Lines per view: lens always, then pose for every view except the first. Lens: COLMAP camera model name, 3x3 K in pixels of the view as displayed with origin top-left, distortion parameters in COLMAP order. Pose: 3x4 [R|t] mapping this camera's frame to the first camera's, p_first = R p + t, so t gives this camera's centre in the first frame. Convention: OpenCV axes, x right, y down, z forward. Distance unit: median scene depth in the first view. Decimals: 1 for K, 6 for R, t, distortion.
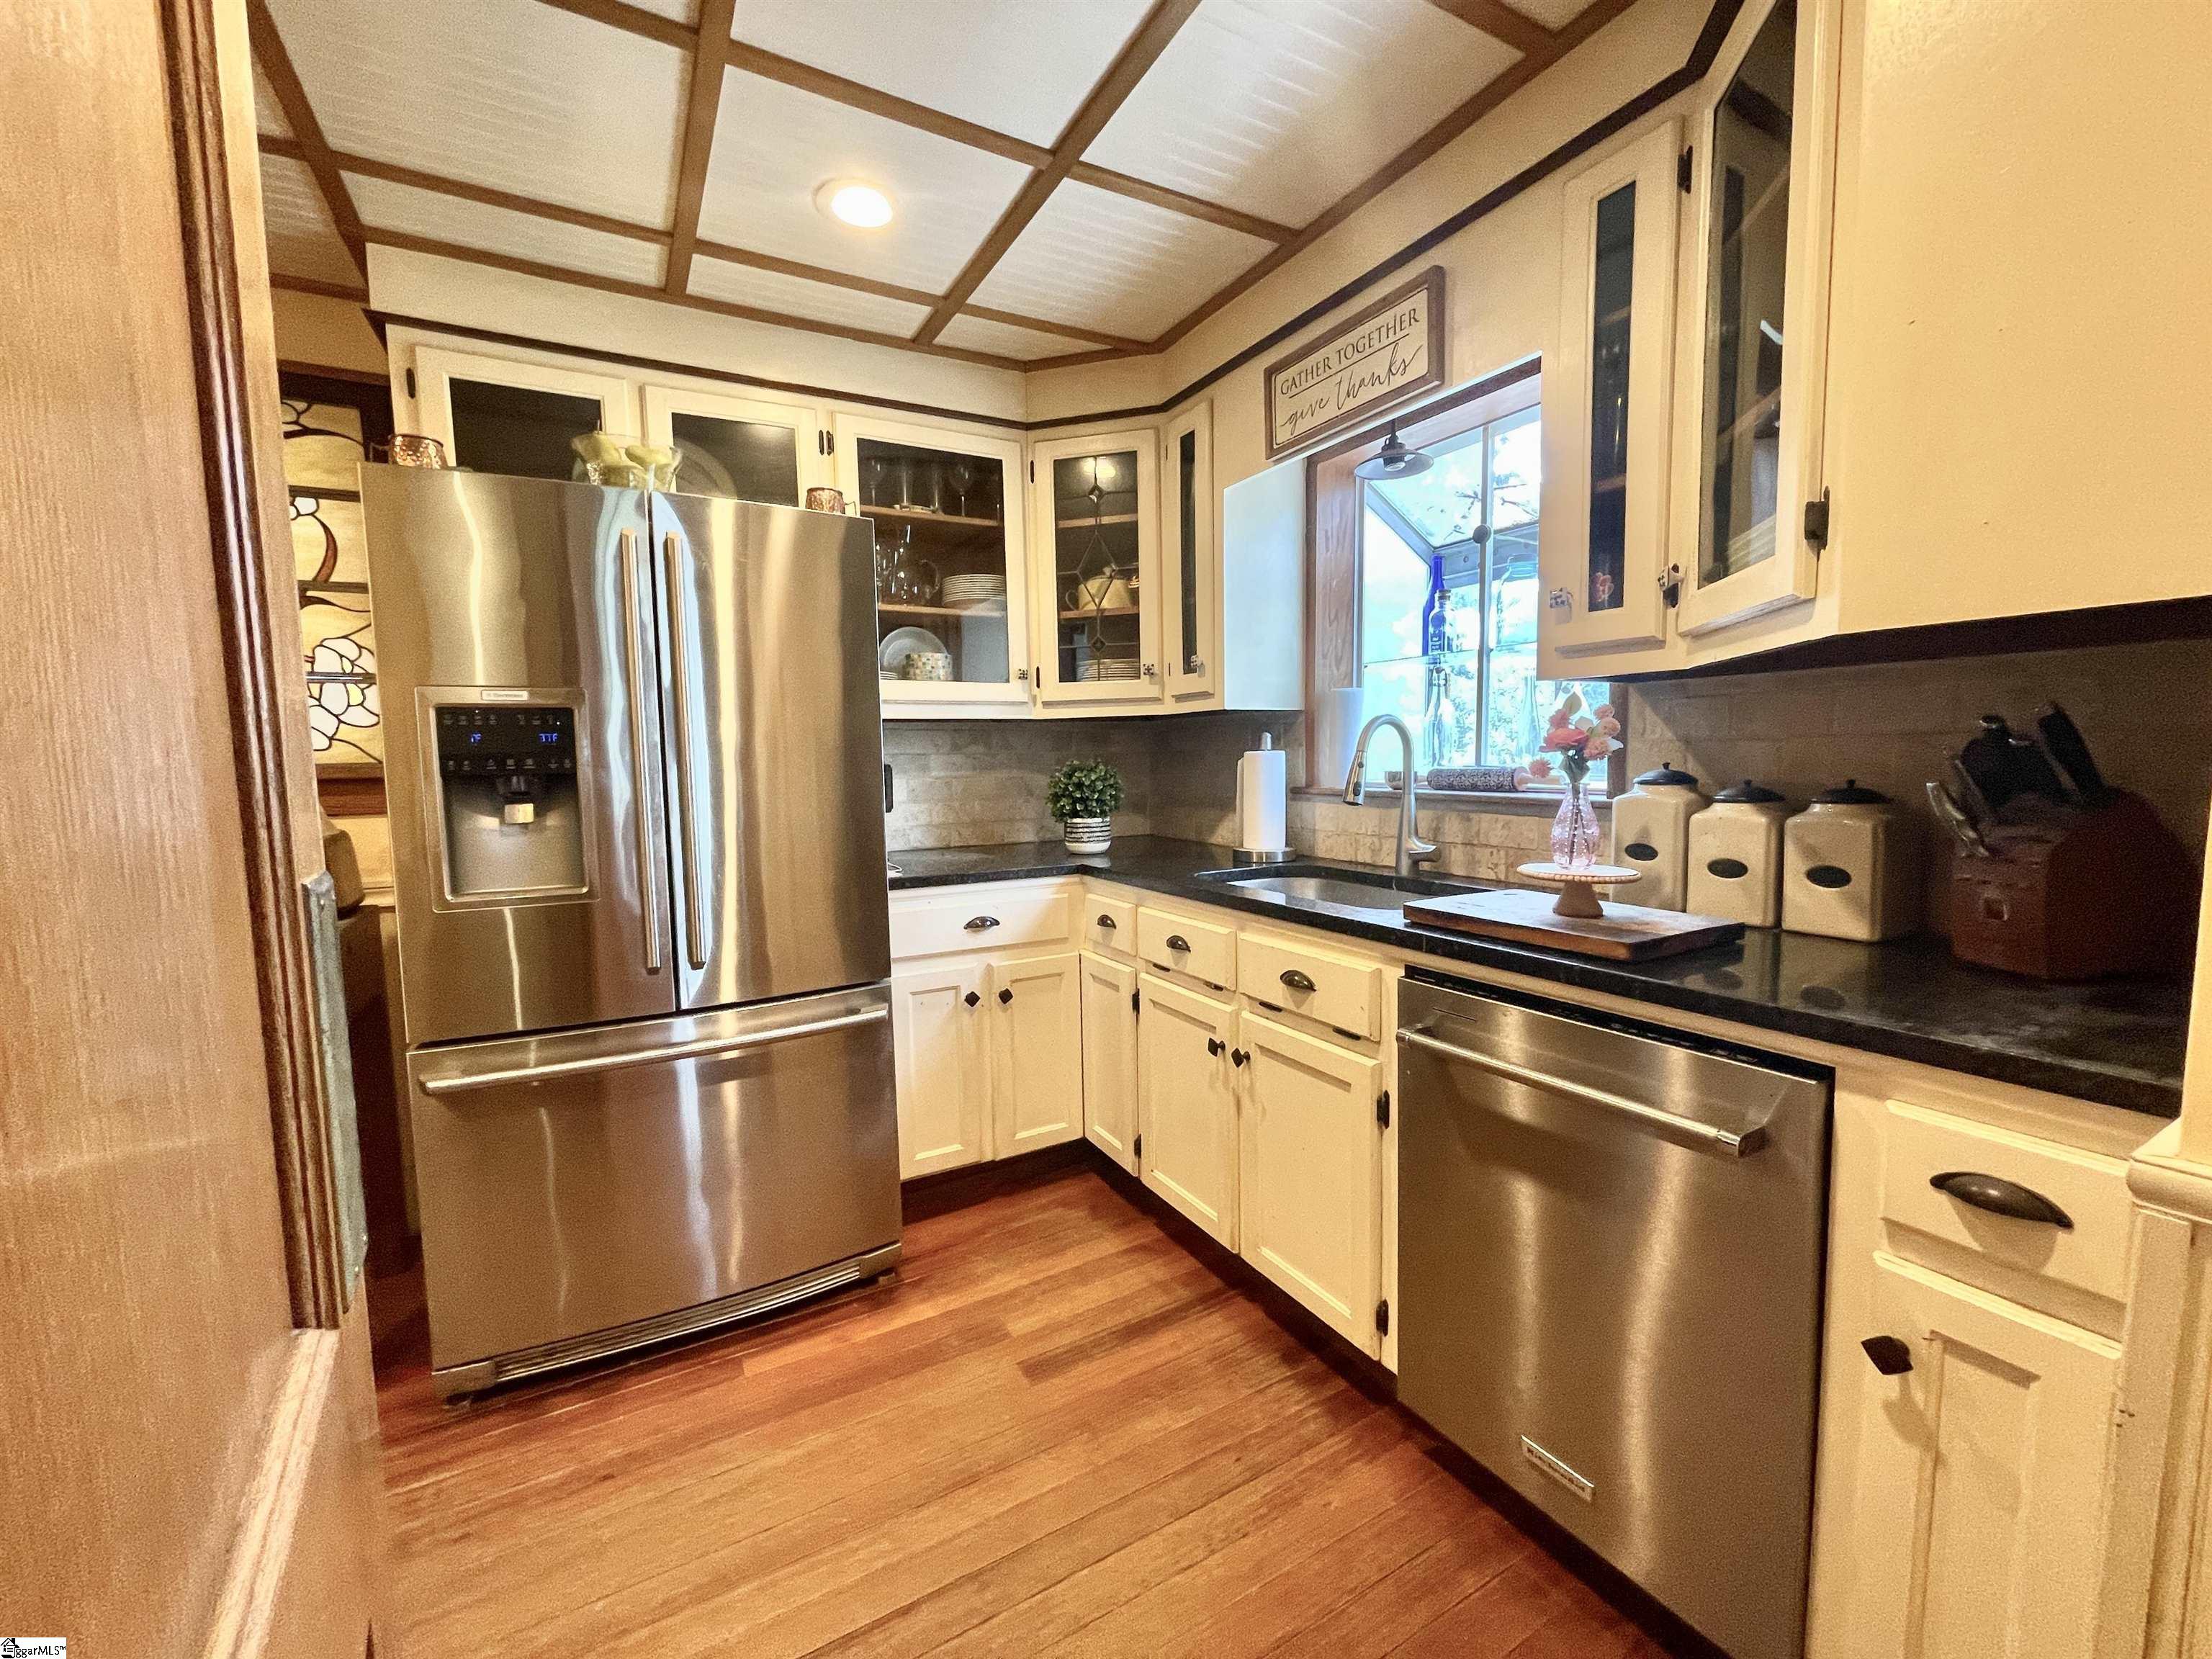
lens RADIAL K [[898.0, 0, 1097.9], [0, 898.0, 829.5], [0, 0, 1]] dist [0.000664, 0.000225]
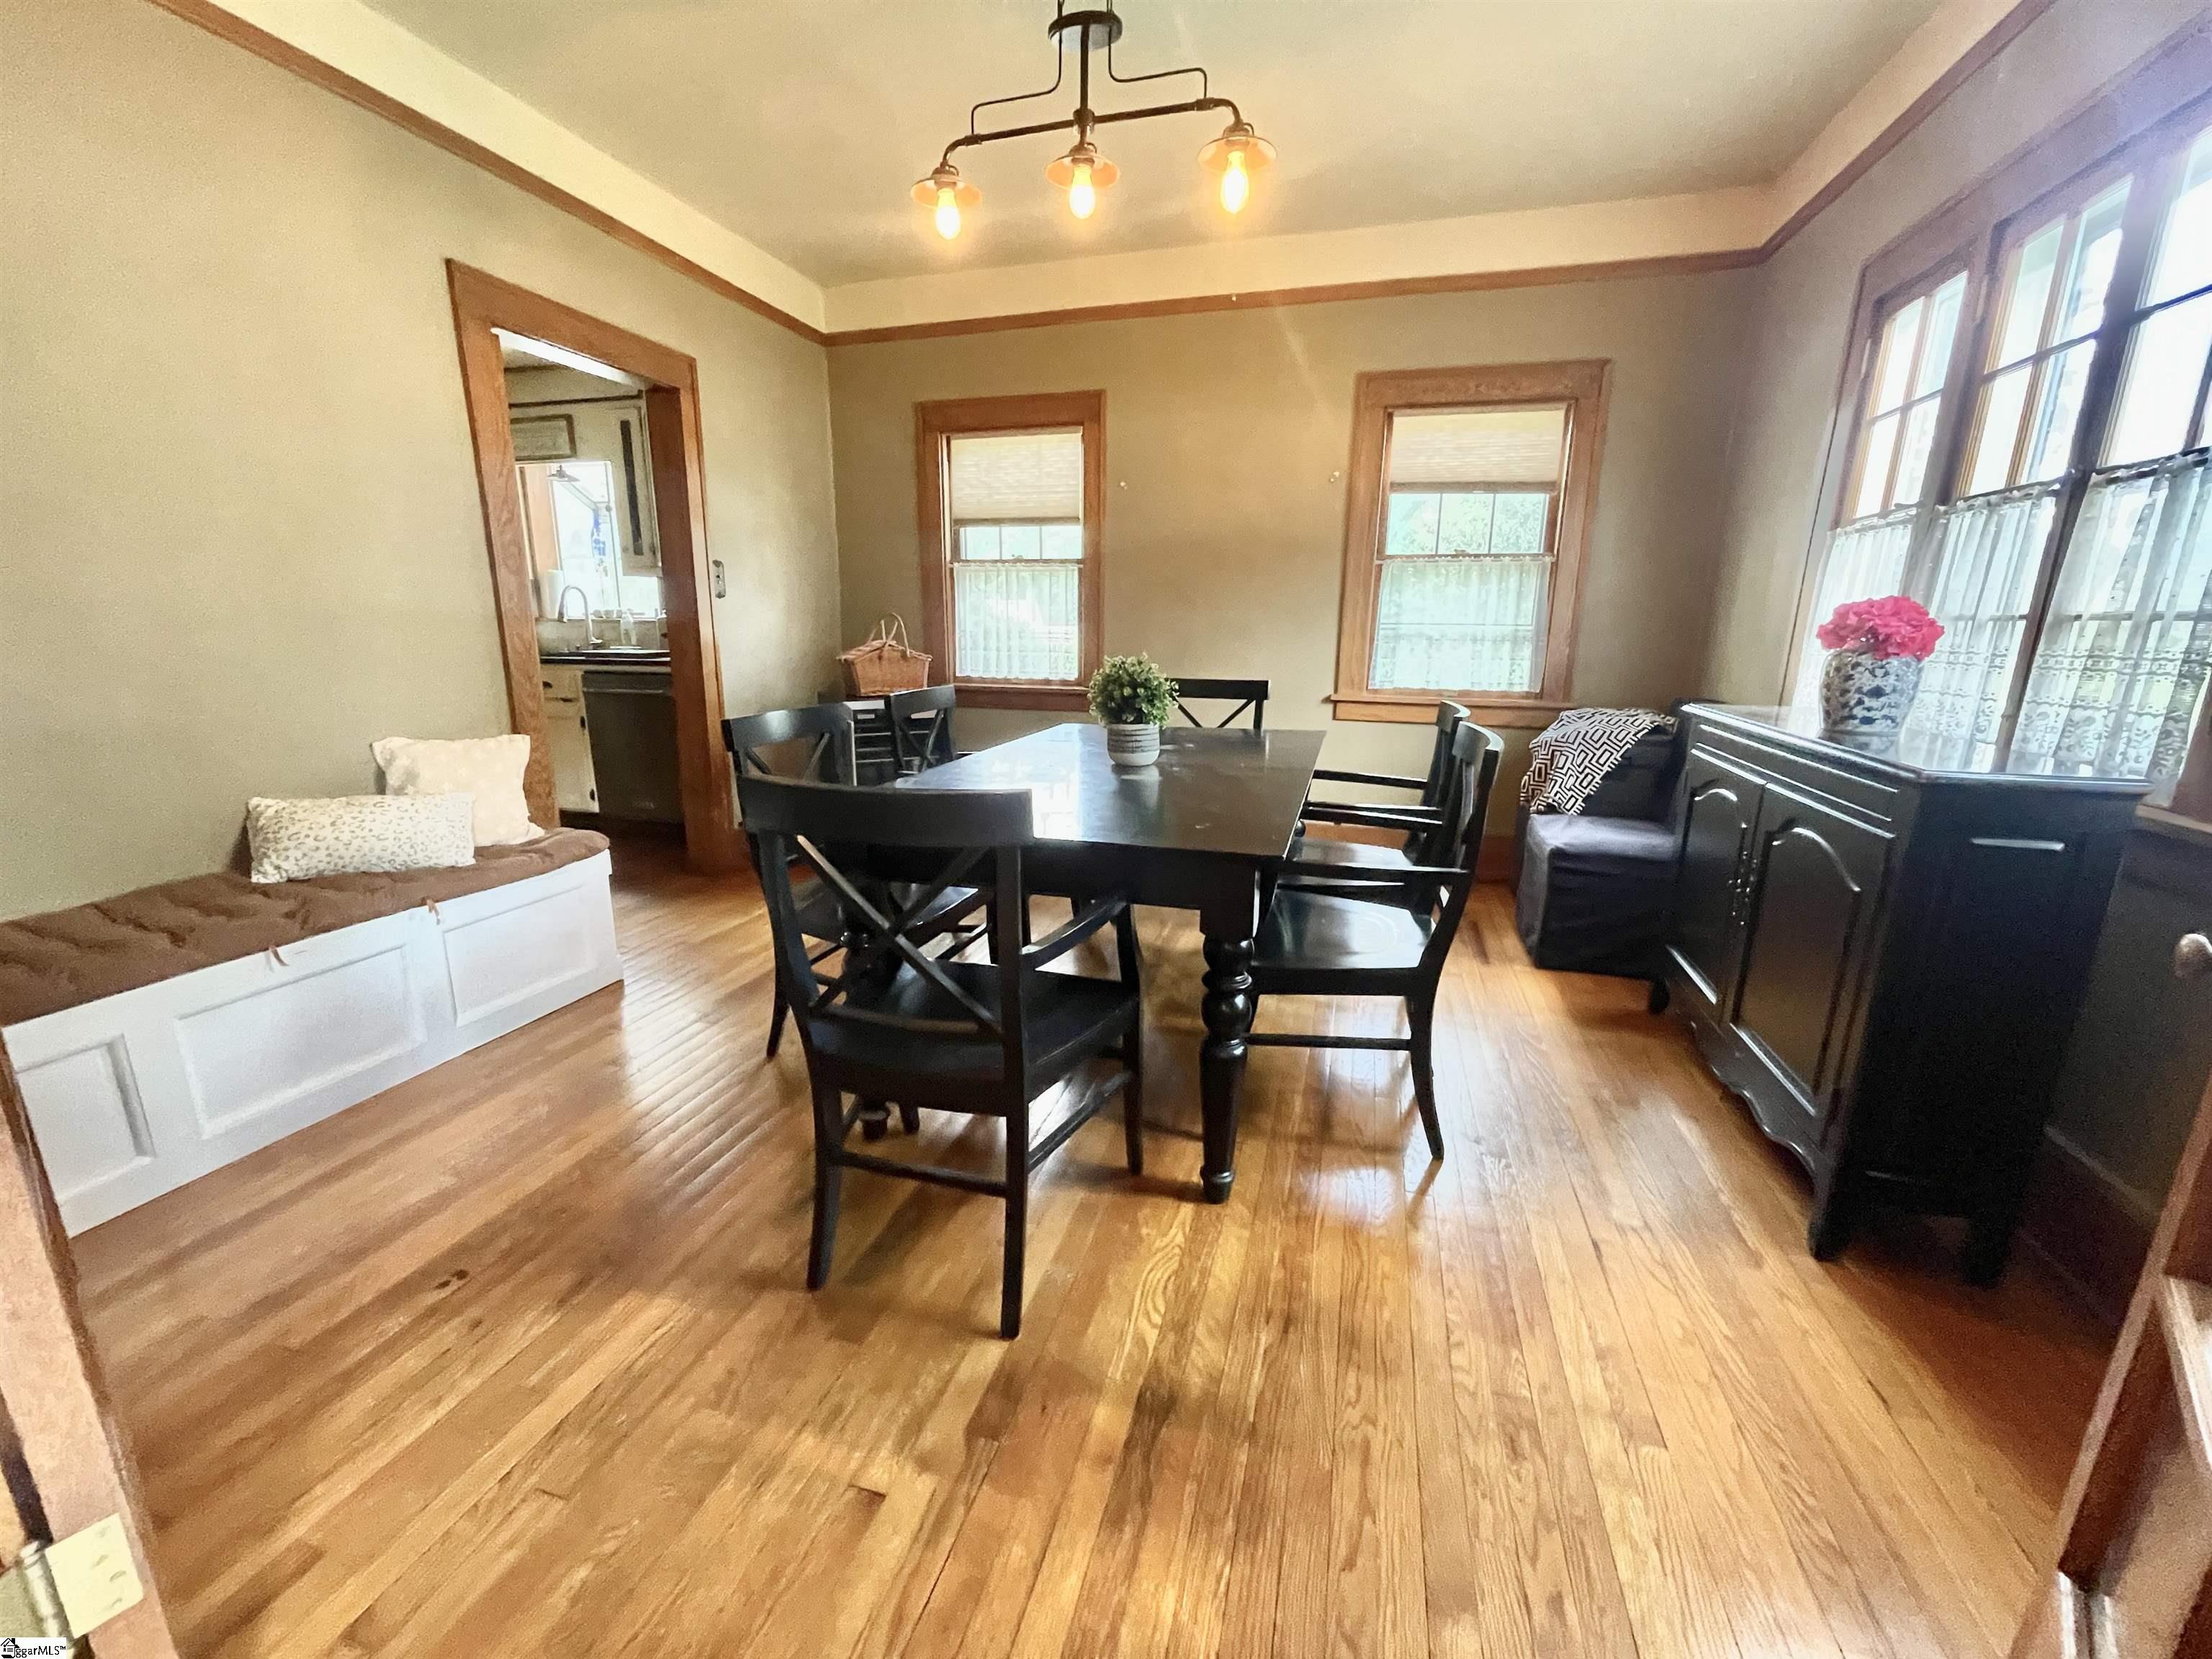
lens RADIAL K [[899.9, 0, 1100.9], [0, 899.9, 832.3], [0, 0, 1]] dist [0.000050, -0.000080]
pose [[0.712662, -0.135414, 0.688314, -0.413088], [0.032724, 0.986541, 0.160205, 0.185484], [-0.700744, -0.091648, 0.707502, -1.733091]]
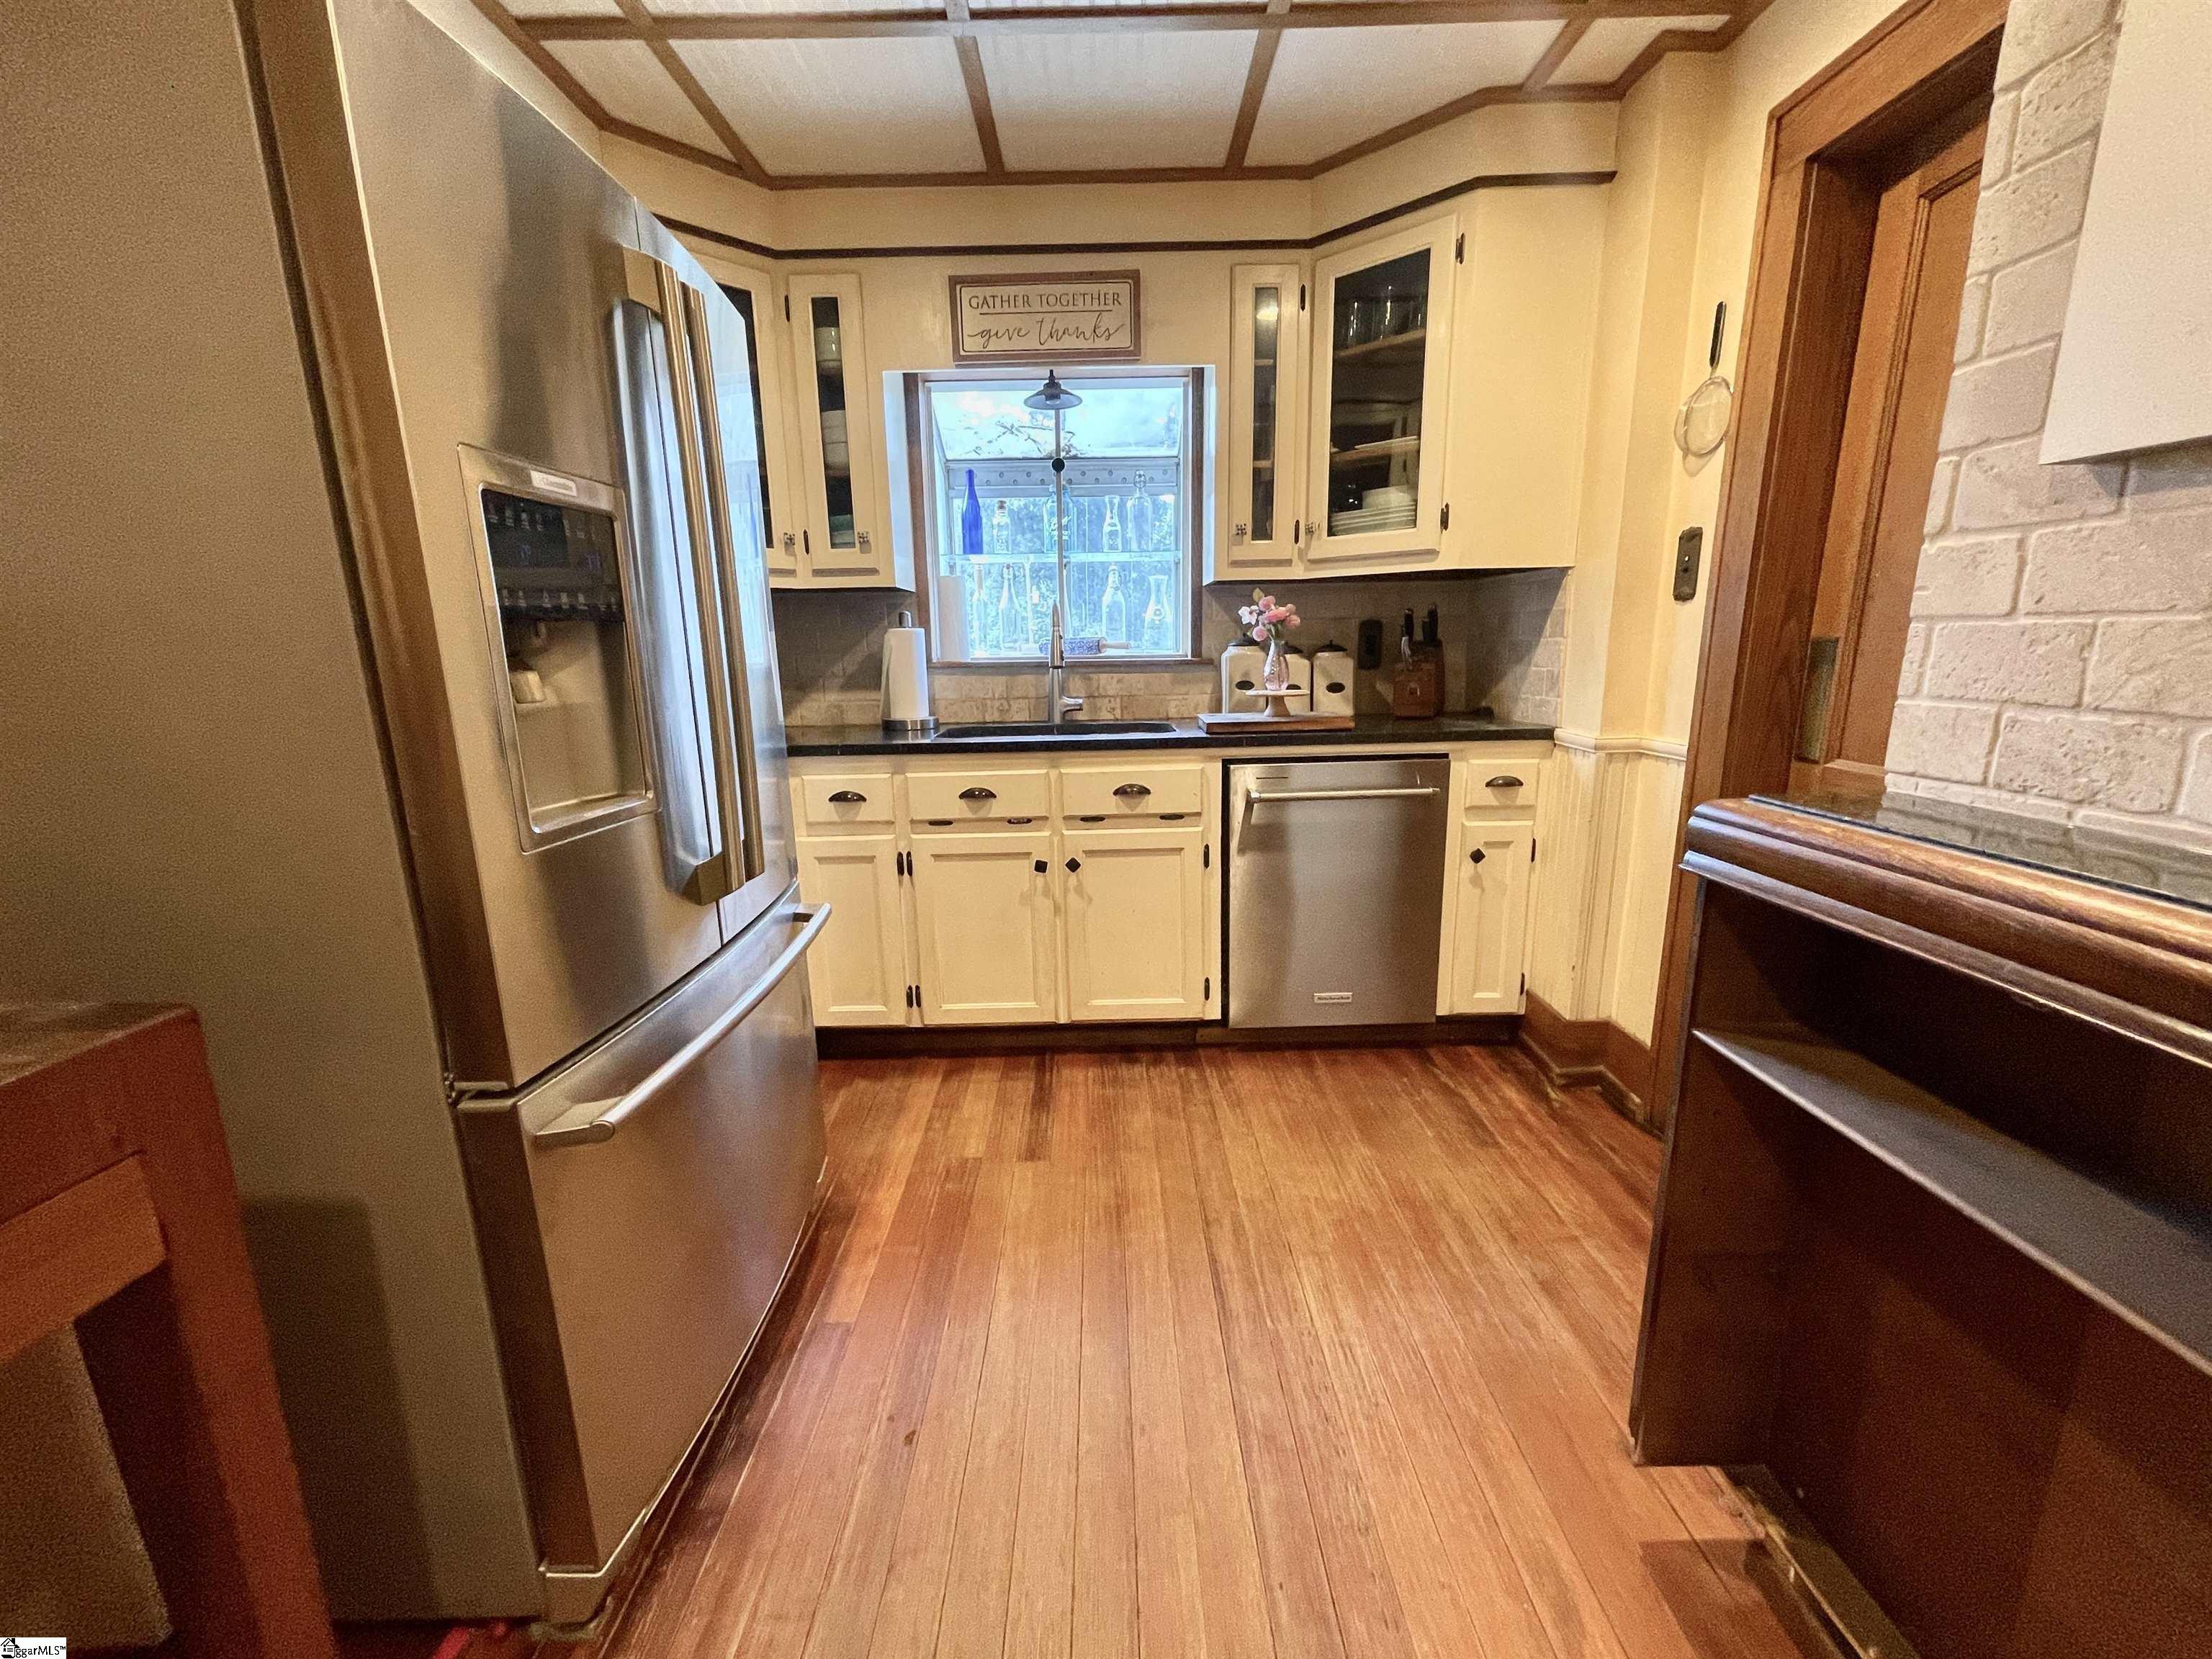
lens RADIAL K [[899.9, 0, 1100.9], [0, 899.9, 832.3], [0, 0, 1]] dist [0.000050, -0.000080]
pose [[0.478163, -0.170956, 0.861472, -0.824663], [0.083639, 0.985278, 0.149100, 0.017017], [-0.874279, 0.000759, 0.485423, 0.304161]]
